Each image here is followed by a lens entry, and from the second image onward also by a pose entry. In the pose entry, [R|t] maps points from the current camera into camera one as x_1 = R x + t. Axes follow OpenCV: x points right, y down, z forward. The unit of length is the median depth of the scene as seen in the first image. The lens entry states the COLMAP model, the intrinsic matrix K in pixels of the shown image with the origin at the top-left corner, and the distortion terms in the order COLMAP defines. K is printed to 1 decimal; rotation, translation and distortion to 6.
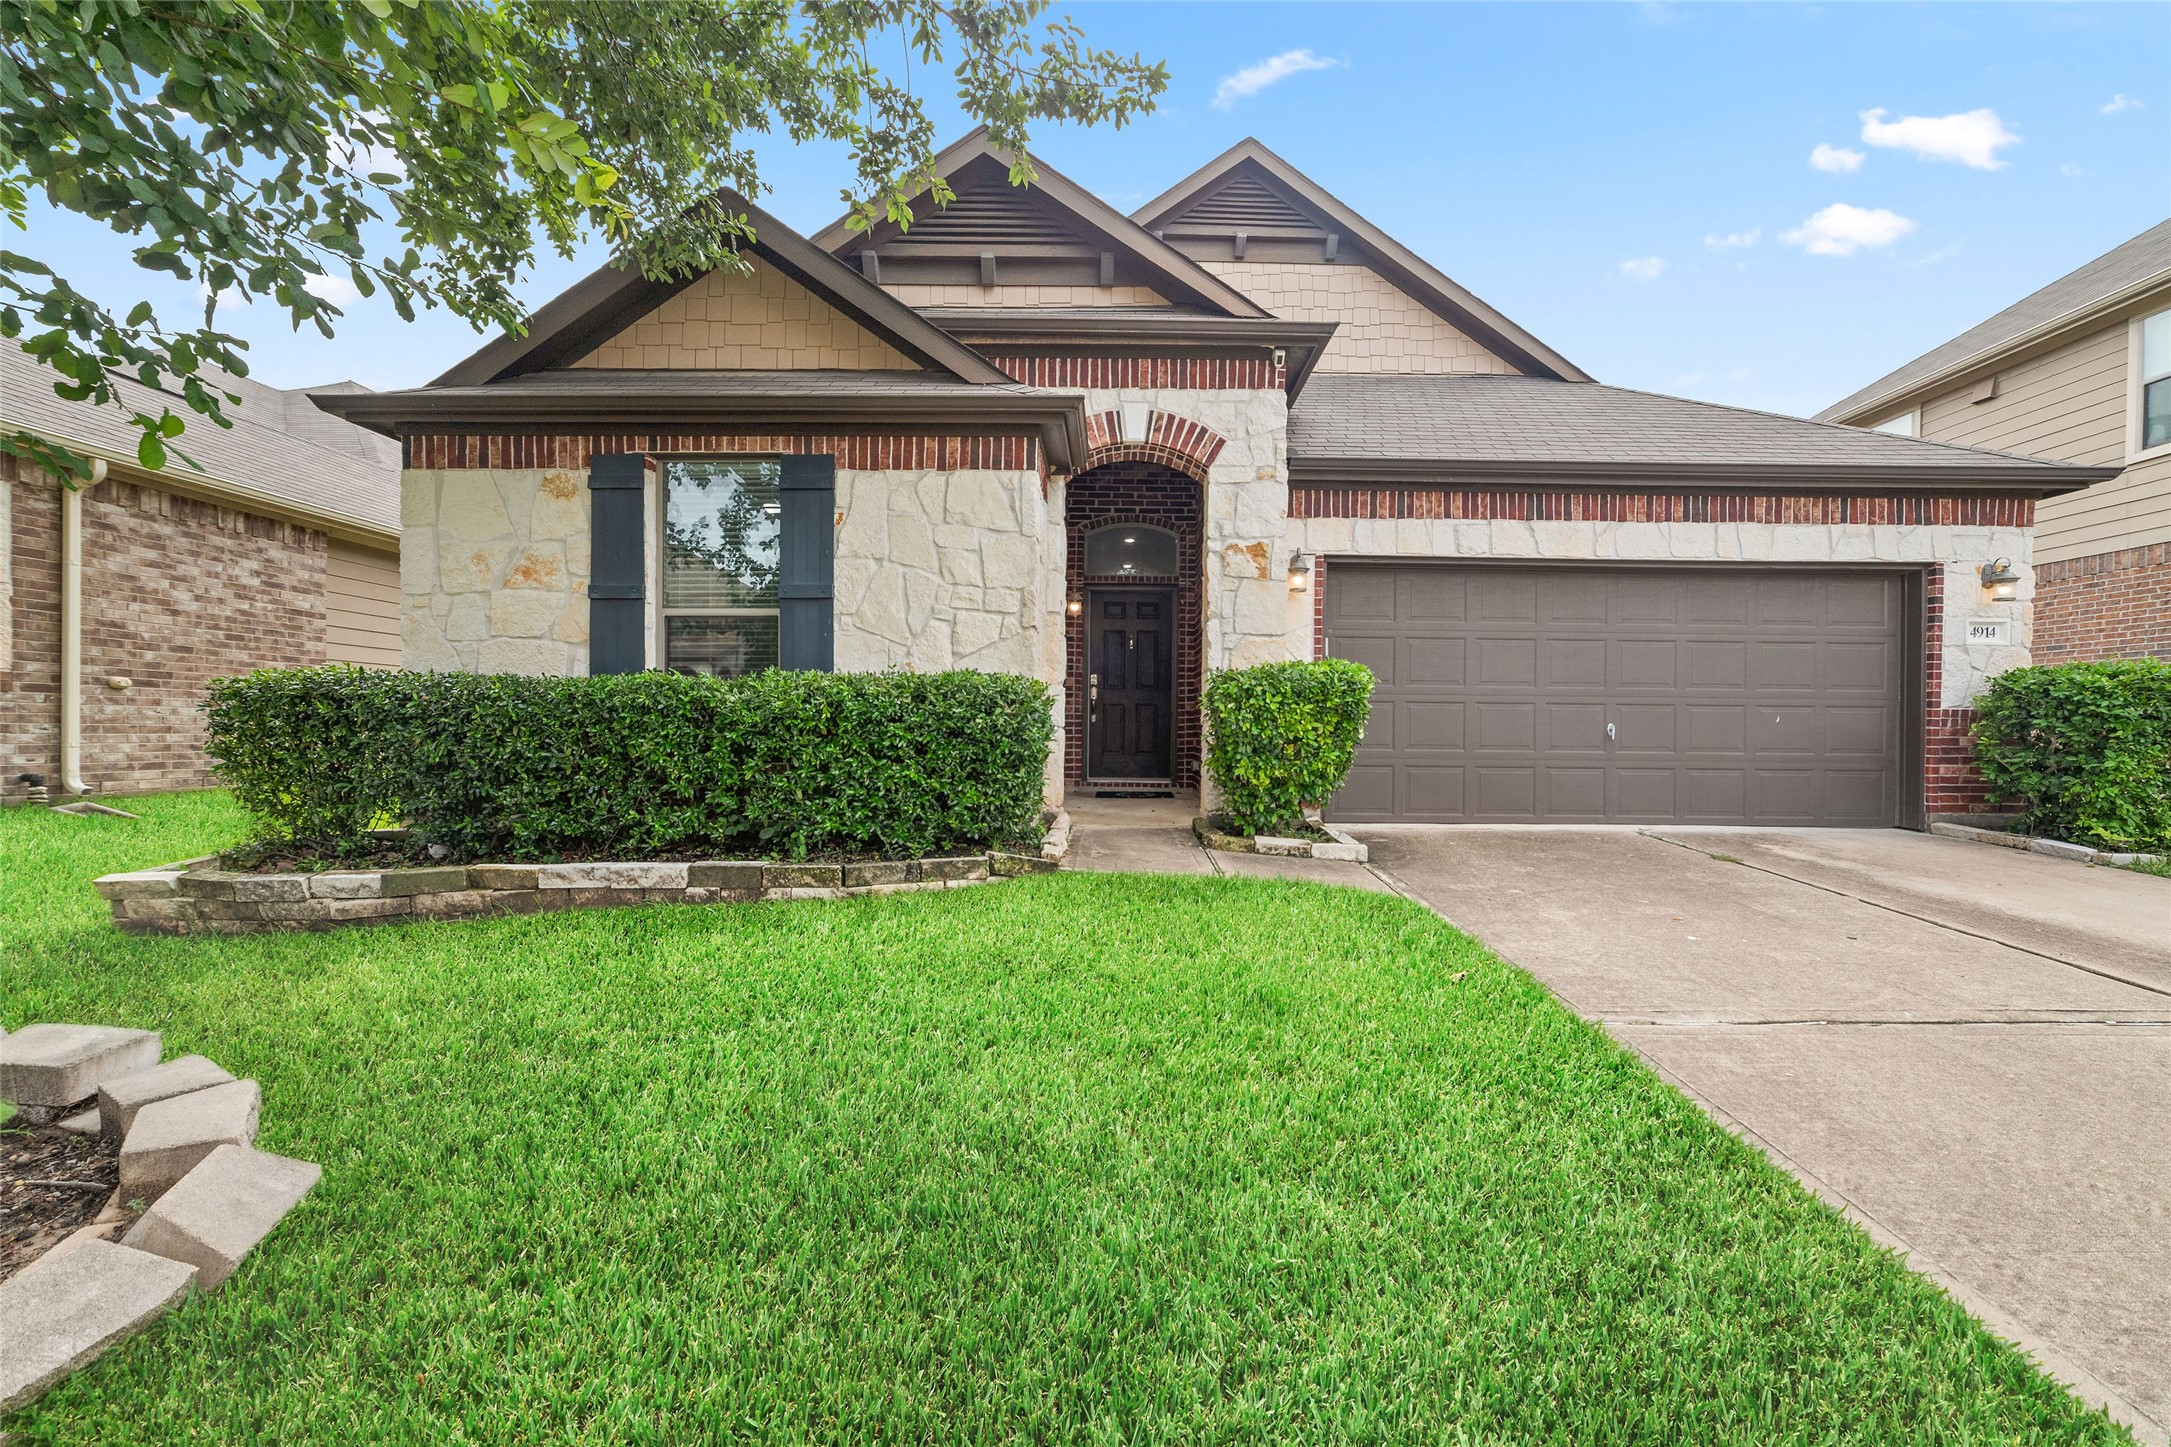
lens RADIAL K [[830.1, 0, 1097.8], [0, 830.1, 730.9], [0, 0, 1]] dist [-0.001213, 0.000096]
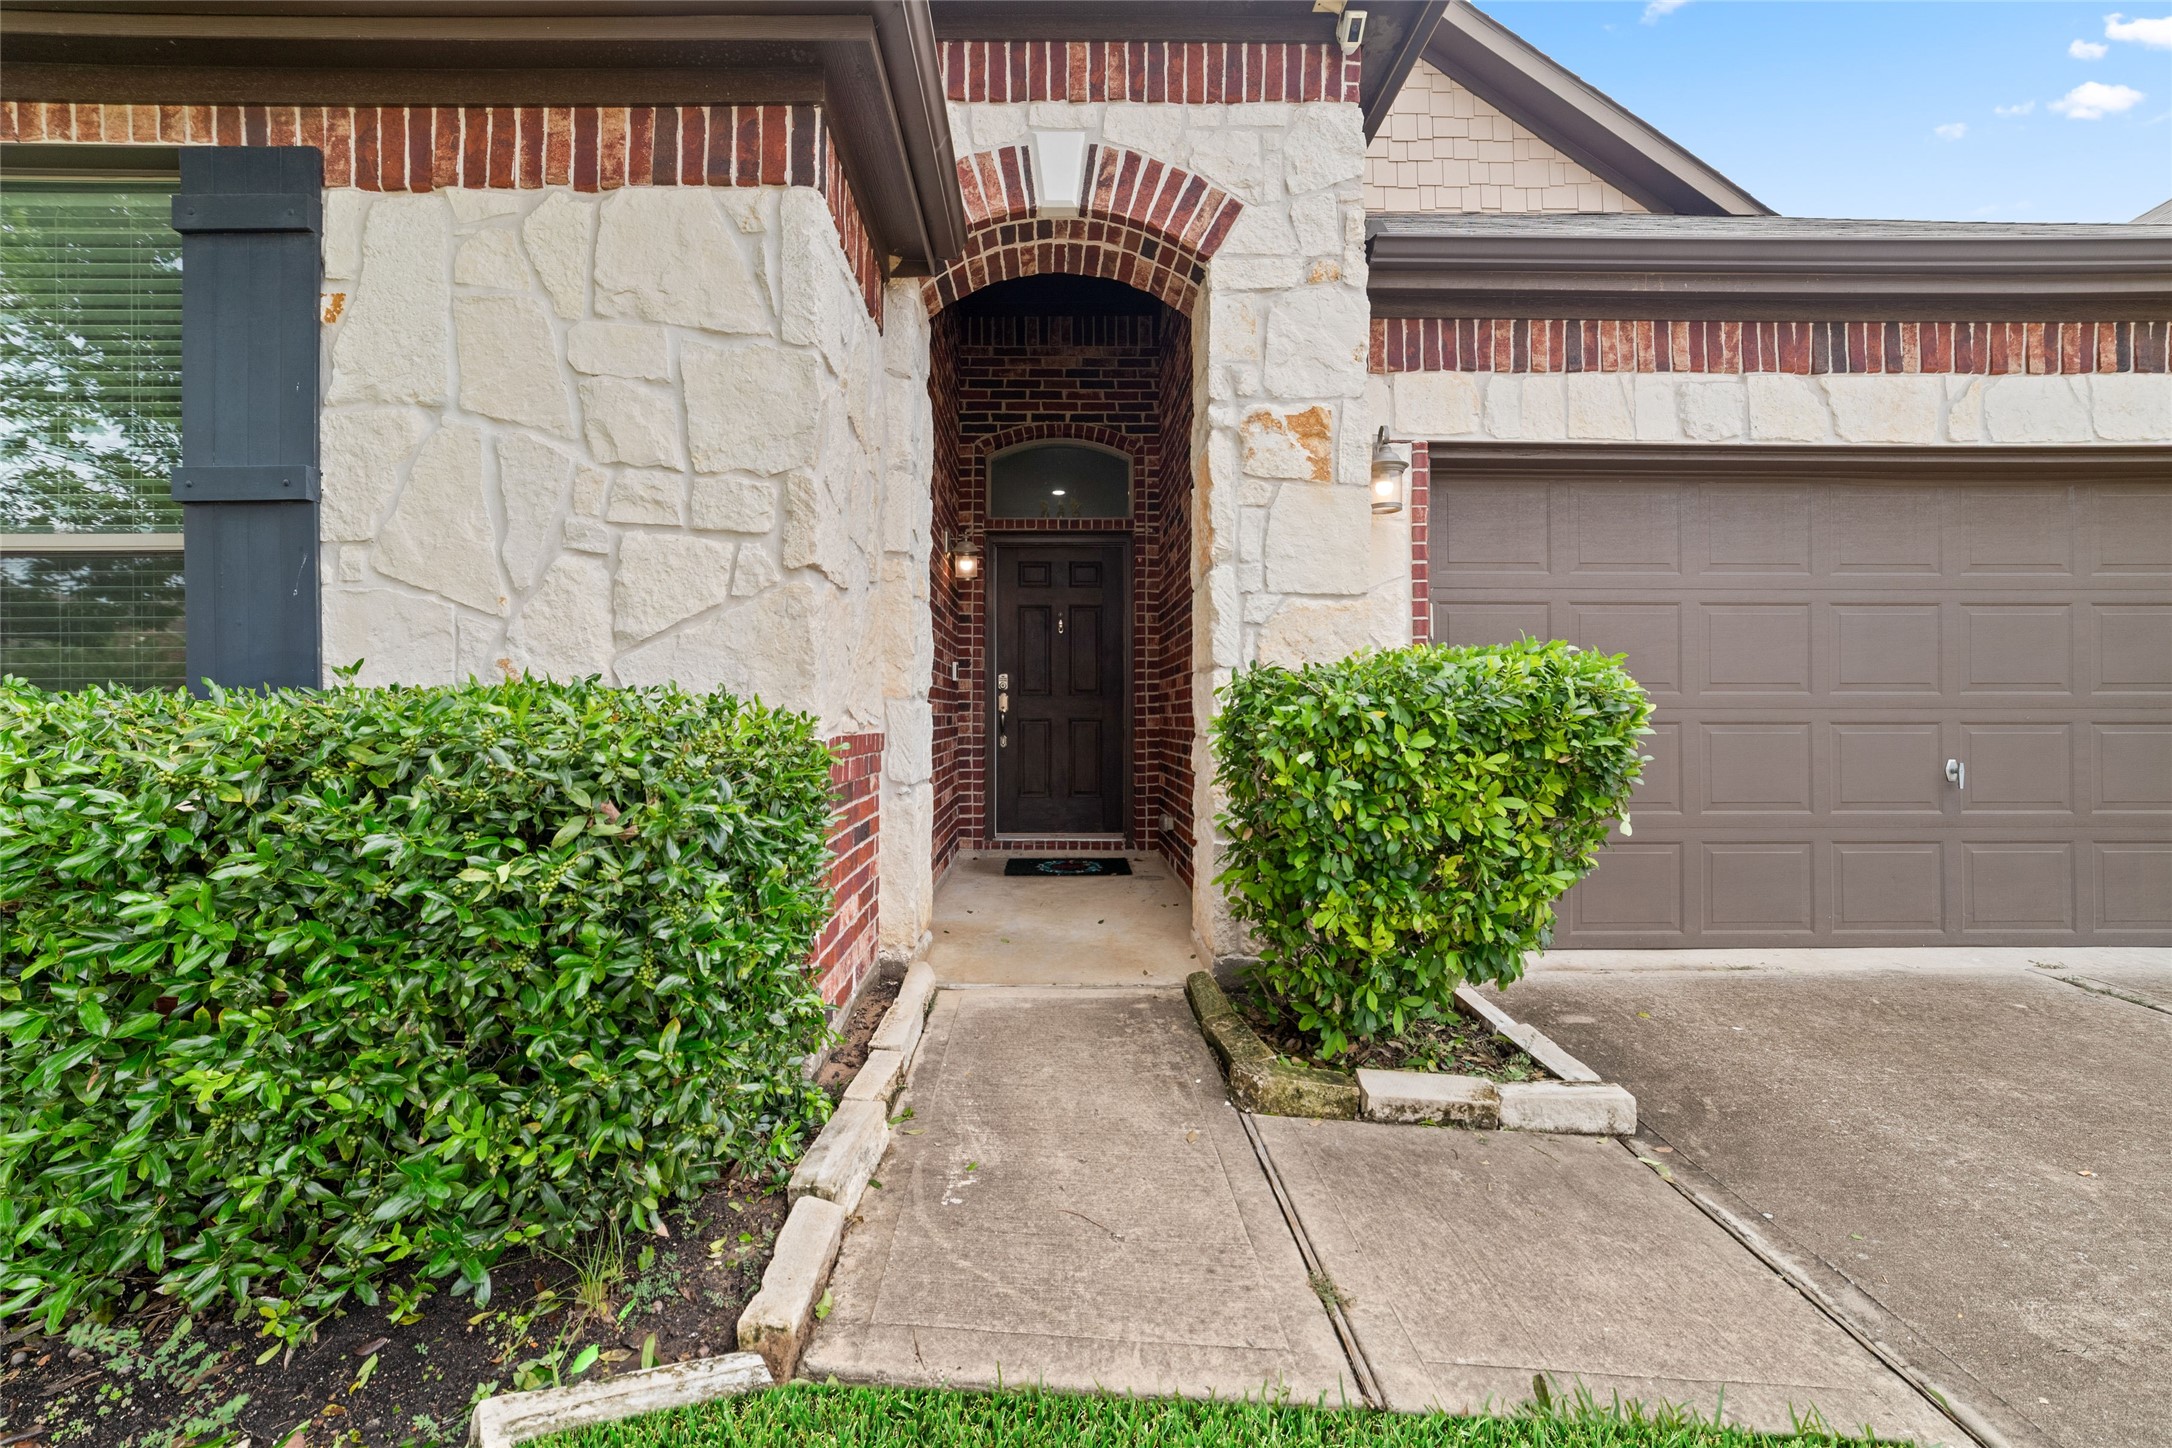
lens RADIAL K [[830.5, 0, 1039.8], [0, 830.5, 722.1], [0, 0, 1]] dist [-0.001213, 0.000096]
pose [[0.999896, -0.011065, 0.009210, 0.024902], [0.011091, 0.999935, -0.002811, -0.040548], [-0.009178, 0.002913, 0.999954, 0.504896]]
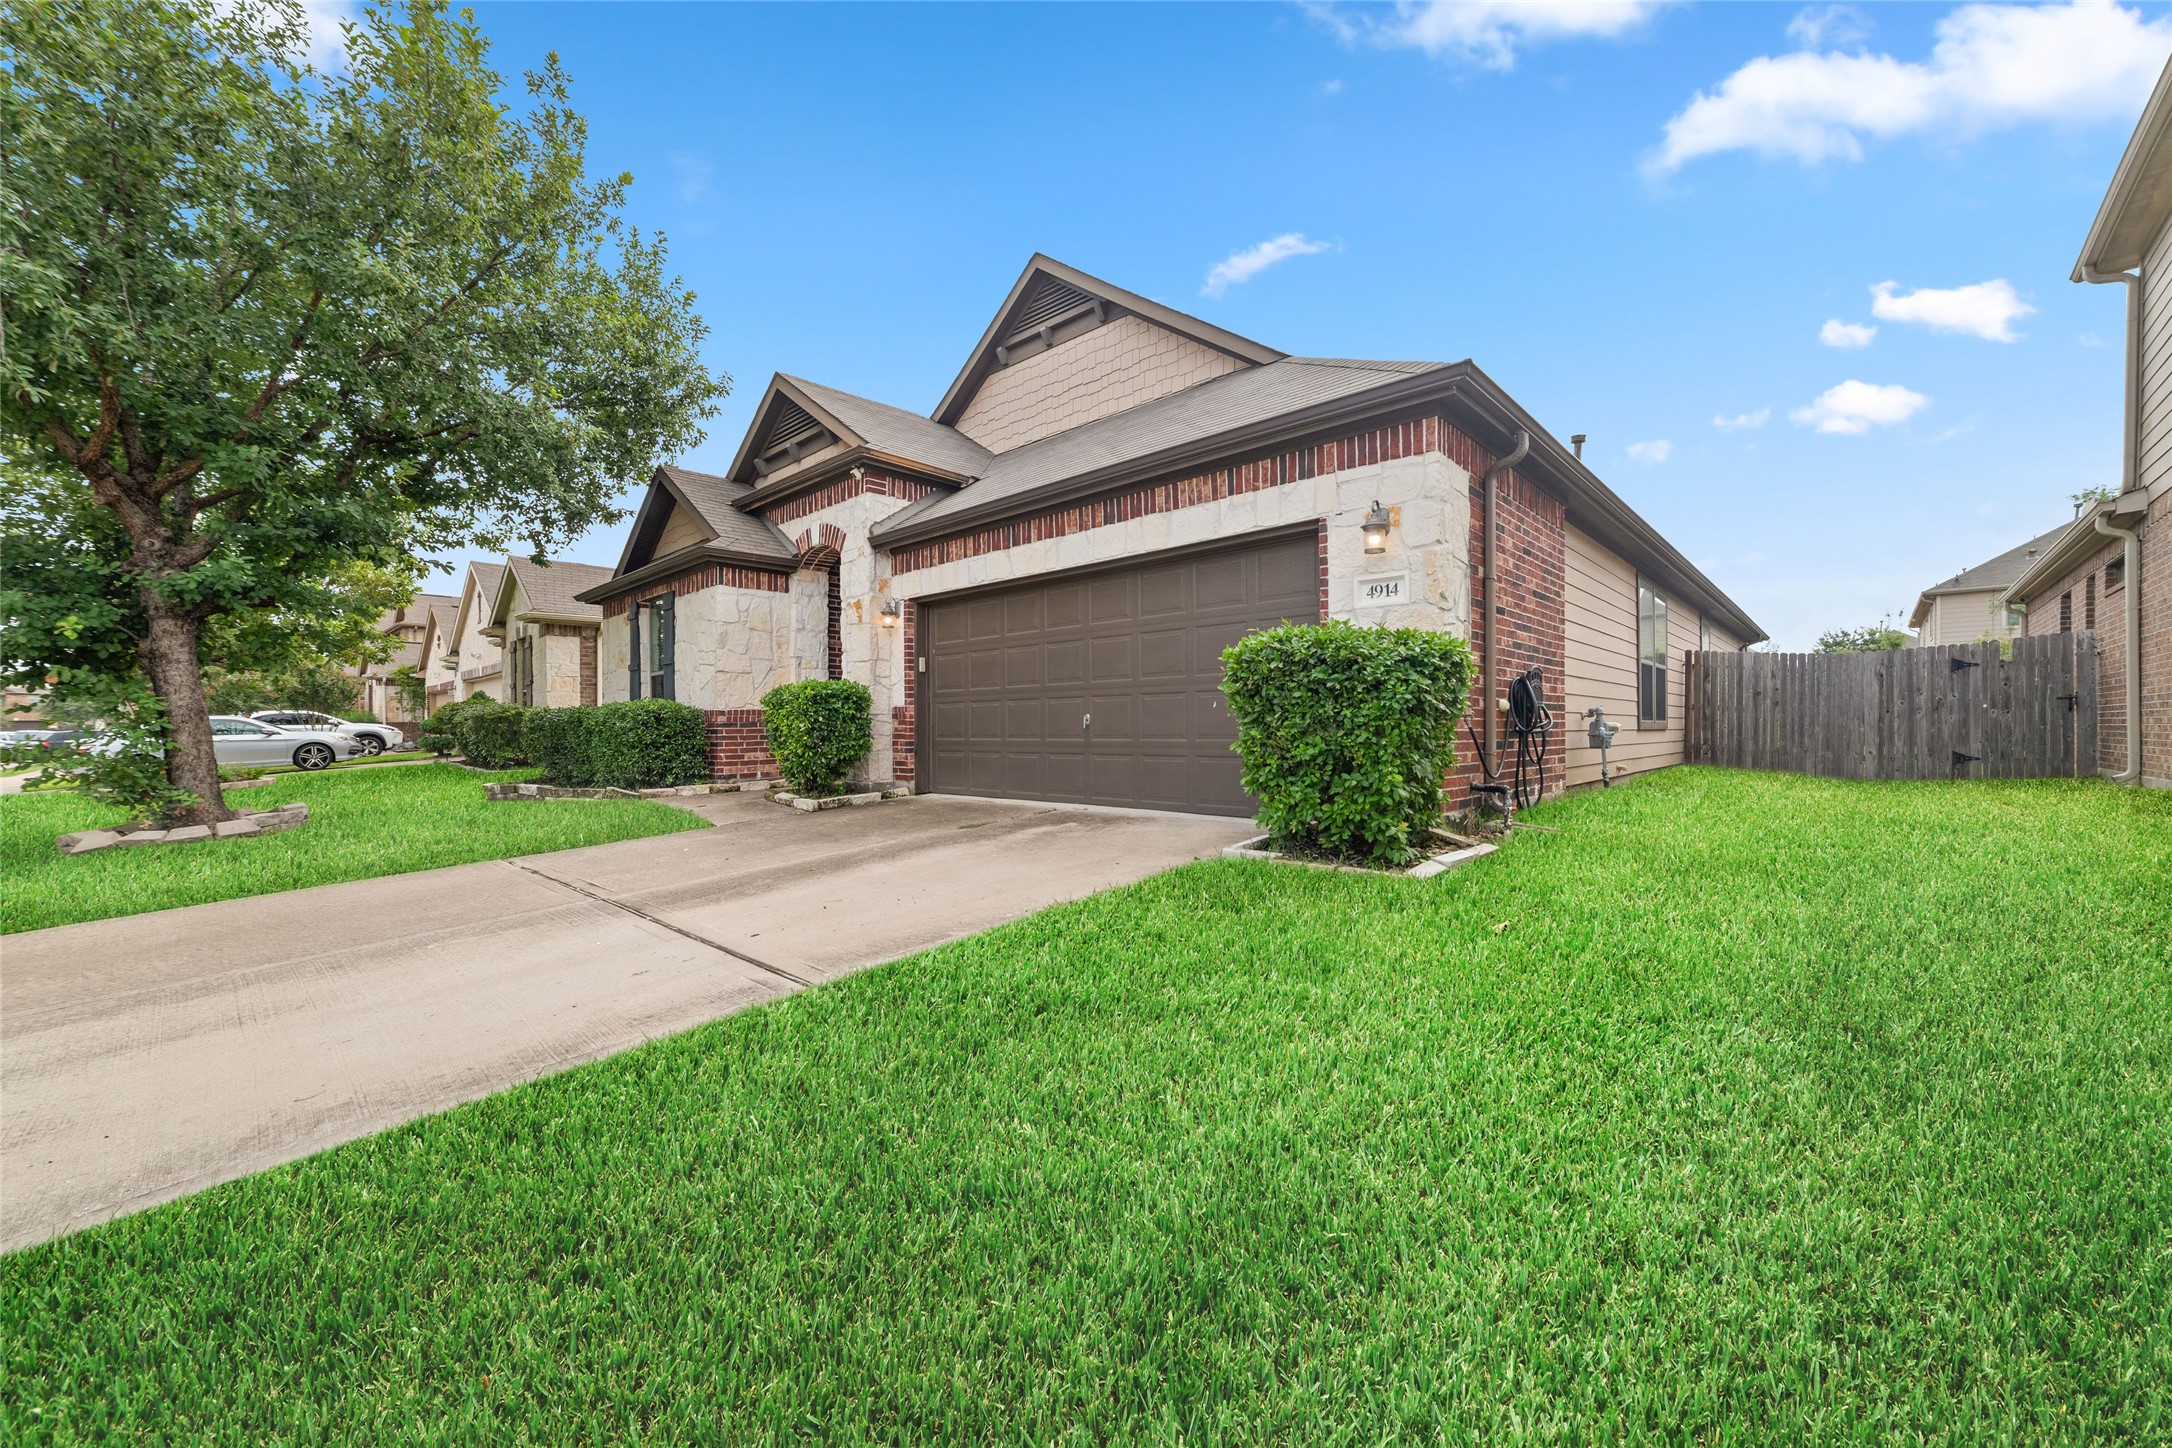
lens RADIAL K [[830.5, 0, 1069.6], [0, 830.5, 725.5], [0, 0, 1]] dist [-0.001213, 0.000096]
pose [[0.718150, -0.019937, -0.695603, 1.479097], [0.020872, 0.999757, -0.007106, 0.014765], [0.695575, -0.009415, 0.718392, 0.198605]]
